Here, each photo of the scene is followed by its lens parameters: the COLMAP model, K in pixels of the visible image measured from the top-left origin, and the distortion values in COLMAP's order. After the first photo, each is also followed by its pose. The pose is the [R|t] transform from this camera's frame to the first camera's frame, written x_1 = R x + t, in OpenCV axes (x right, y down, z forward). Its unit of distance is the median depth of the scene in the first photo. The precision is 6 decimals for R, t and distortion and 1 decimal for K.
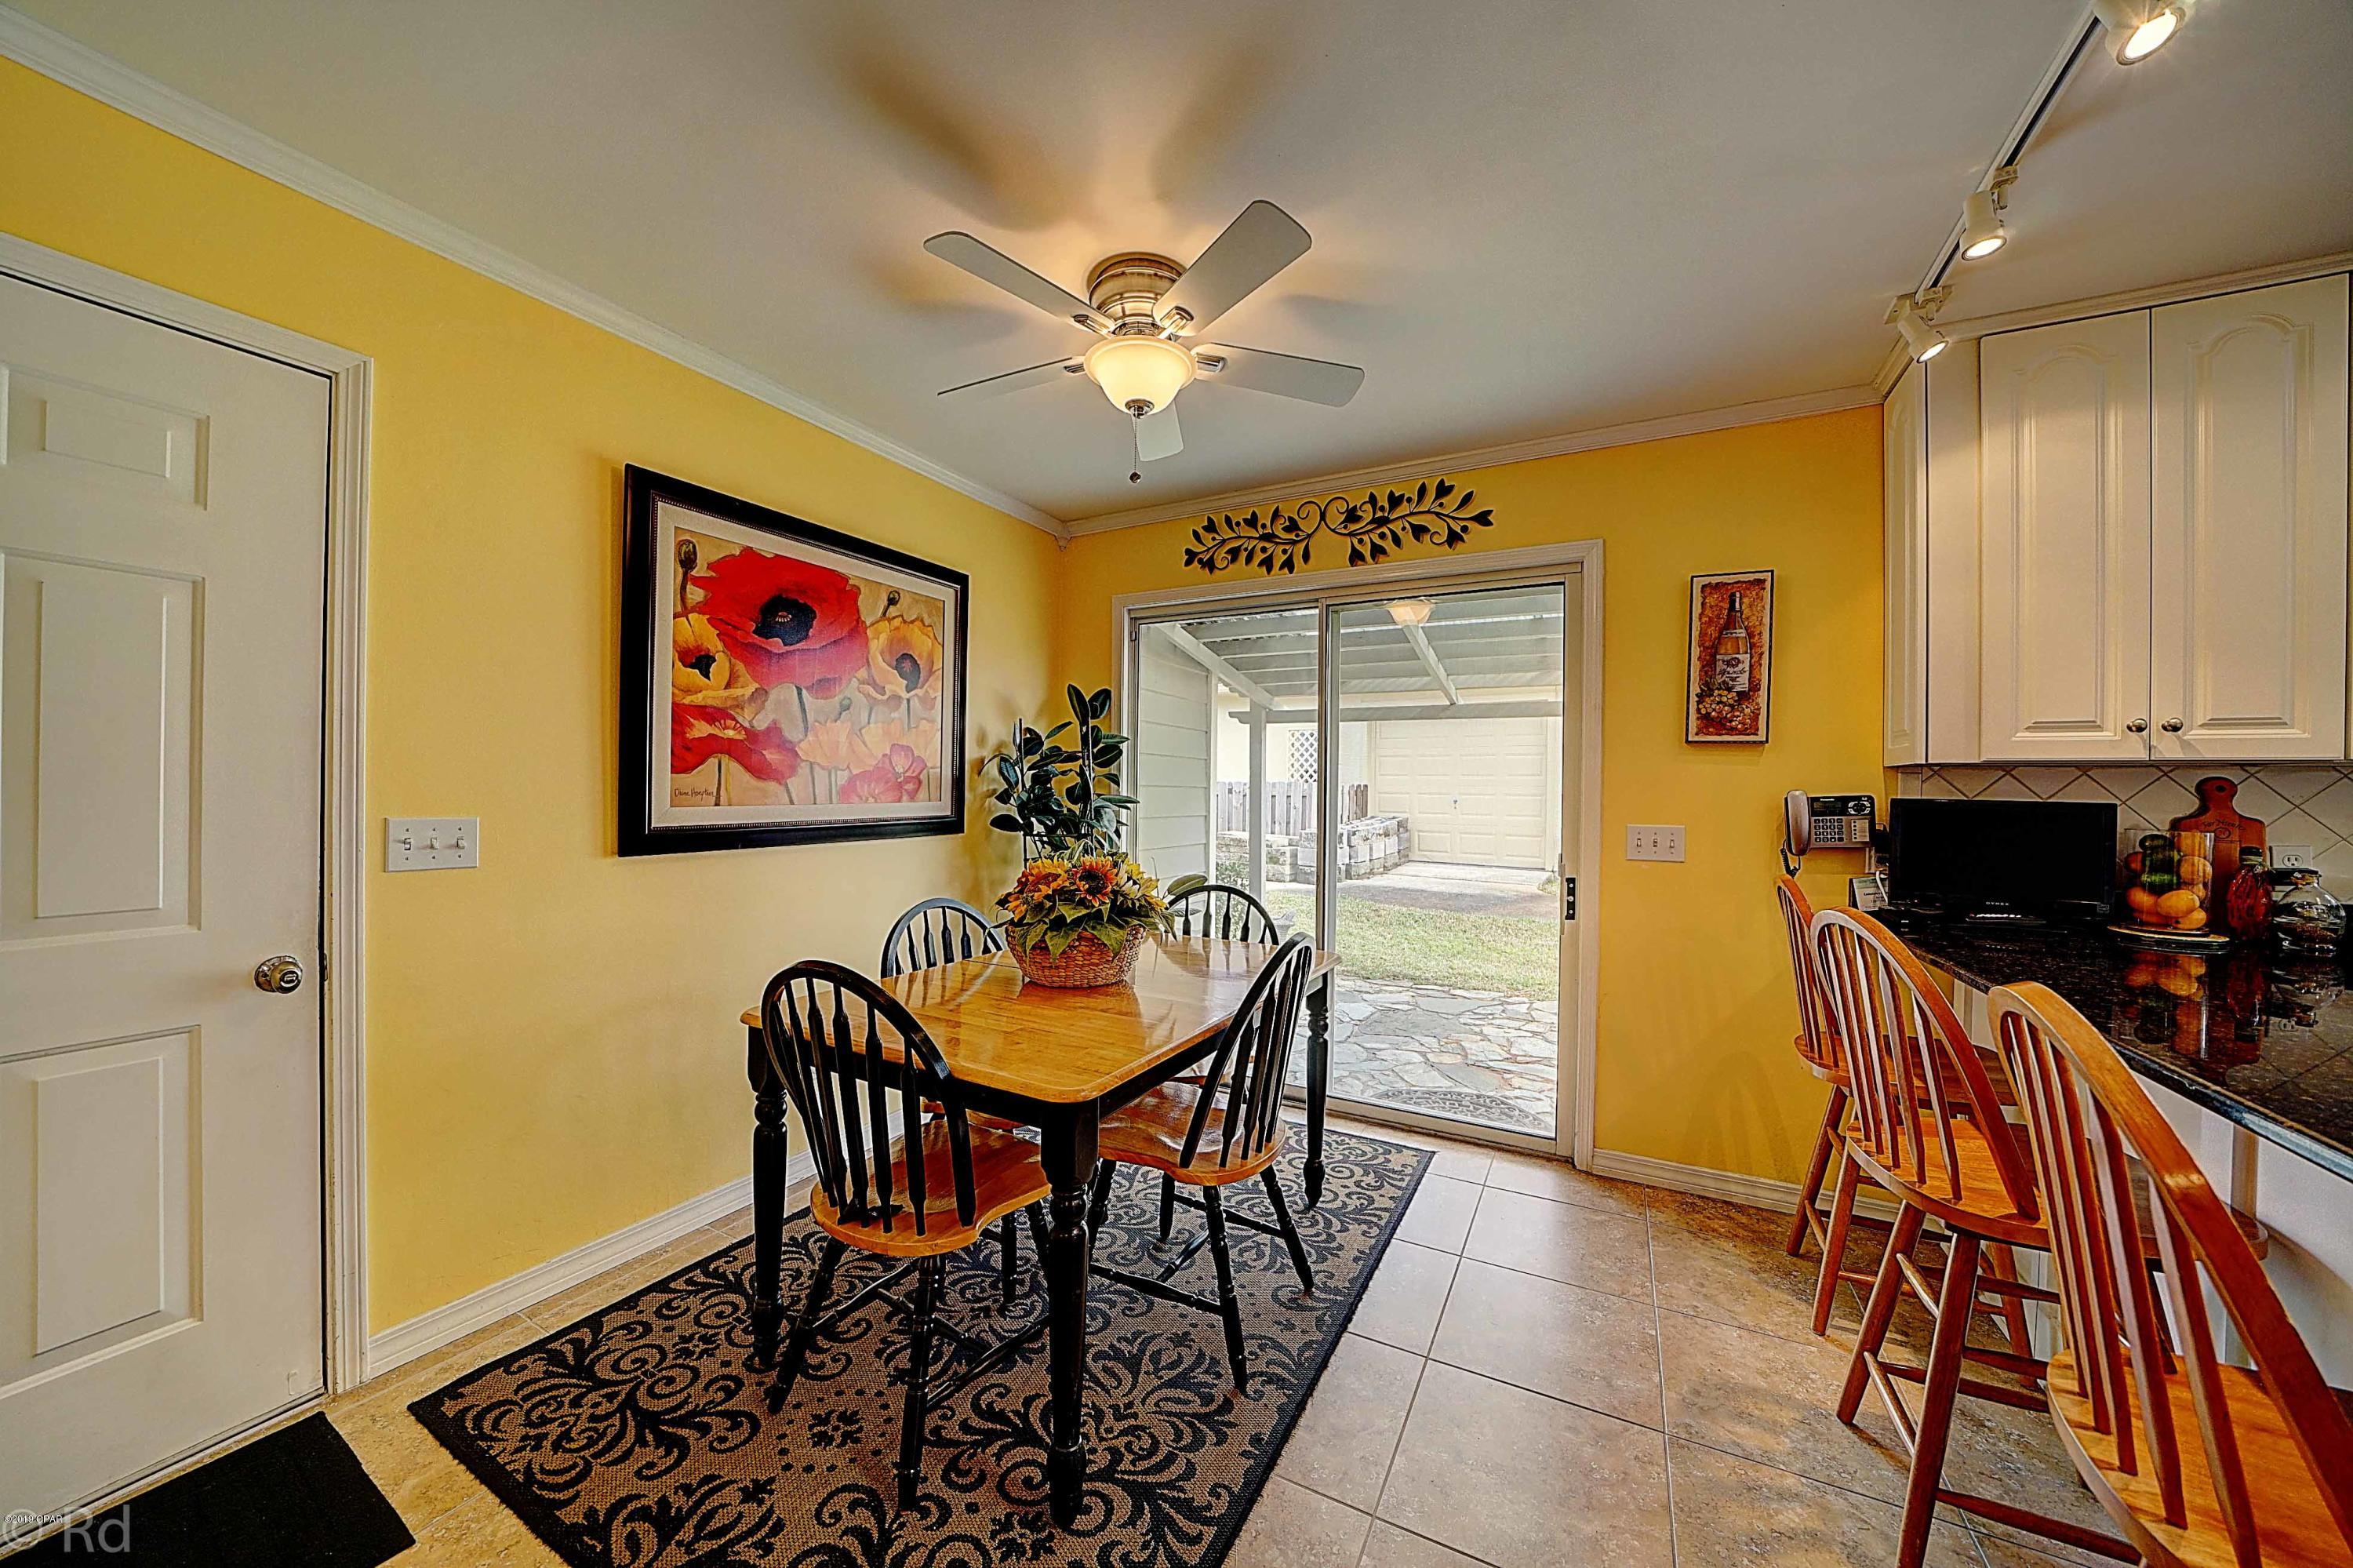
lens RADIAL K [[814.0, 0, 1182.3], [0, 814.0, 787.3], [0, 0, 1]] dist [-0.026842, 0.003485]
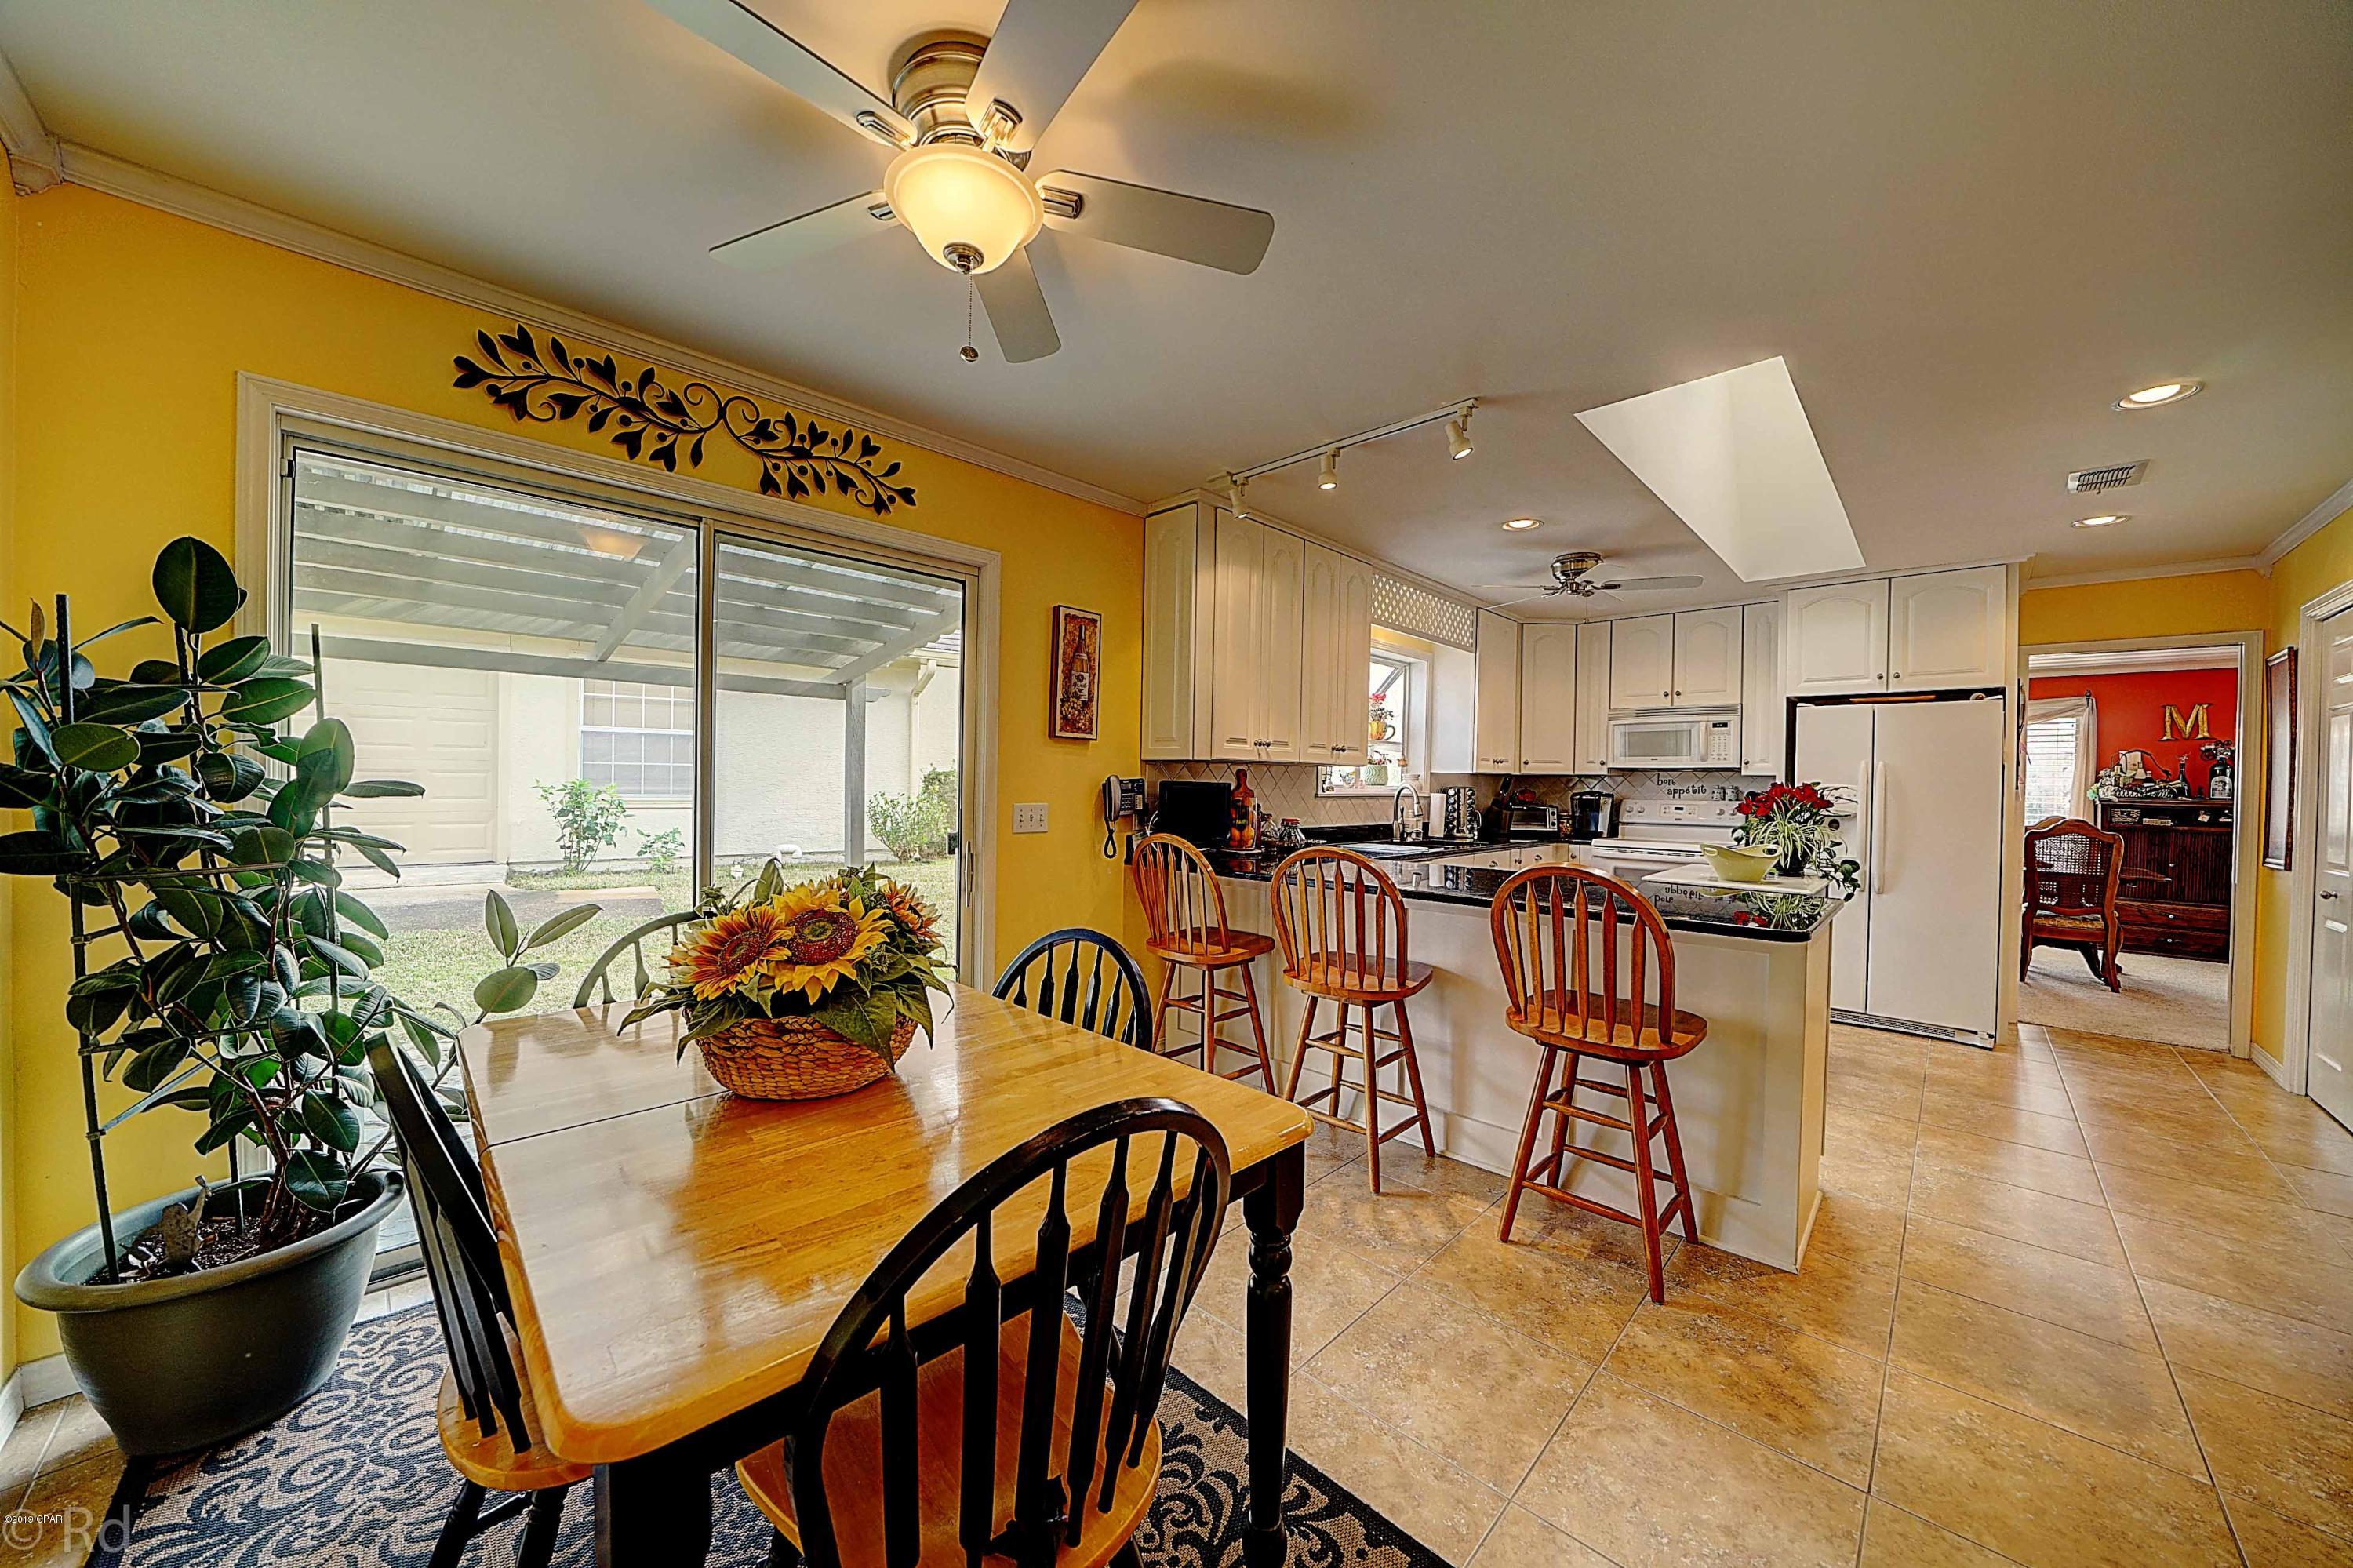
lens RADIAL K [[814.0, 0, 1169.7], [0, 814.0, 789.2], [0, 0, 1]] dist [-0.026842, 0.003485]
pose [[0.285675, -0.019118, 0.958136, -0.582124], [-0.014416, 0.999602, 0.024244, -0.007549], [-0.958218, -0.020739, 0.285286, 0.499650]]
